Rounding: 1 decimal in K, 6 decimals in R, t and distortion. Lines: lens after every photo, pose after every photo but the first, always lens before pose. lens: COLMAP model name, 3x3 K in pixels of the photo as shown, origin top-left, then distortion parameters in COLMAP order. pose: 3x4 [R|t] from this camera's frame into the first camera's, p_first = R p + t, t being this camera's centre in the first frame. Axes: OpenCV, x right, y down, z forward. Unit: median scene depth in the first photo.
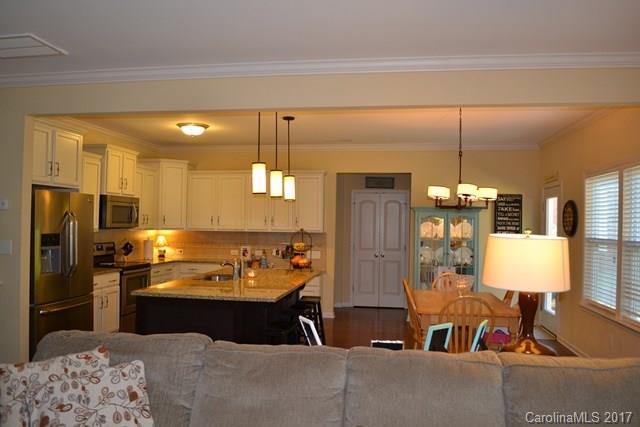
lens RADIAL K [[505.6, 0, 320.0], [0, 505.6, 213.5], [0, 0, 1]] dist [-0.067911, -0.002289]
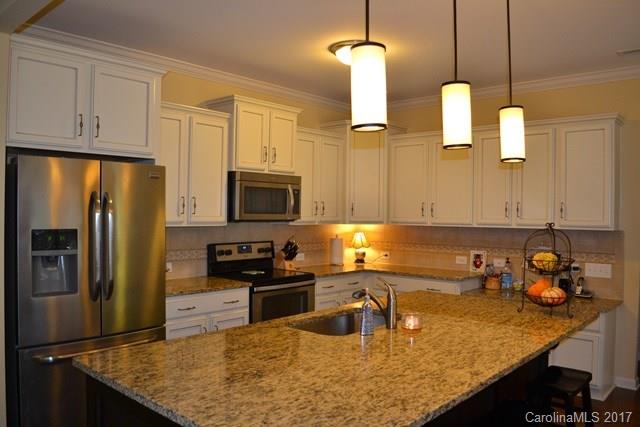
lens RADIAL K [[505.6, 0, 320.0], [0, 505.6, 213.5], [0, 0, 1]] dist [-0.067911, -0.002289]
pose [[0.834101, -0.005263, -0.551587, 0.037115], [0.011697, 0.999898, 0.008146, 0.013968], [0.551488, -0.013247, 0.834078, 0.455938]]
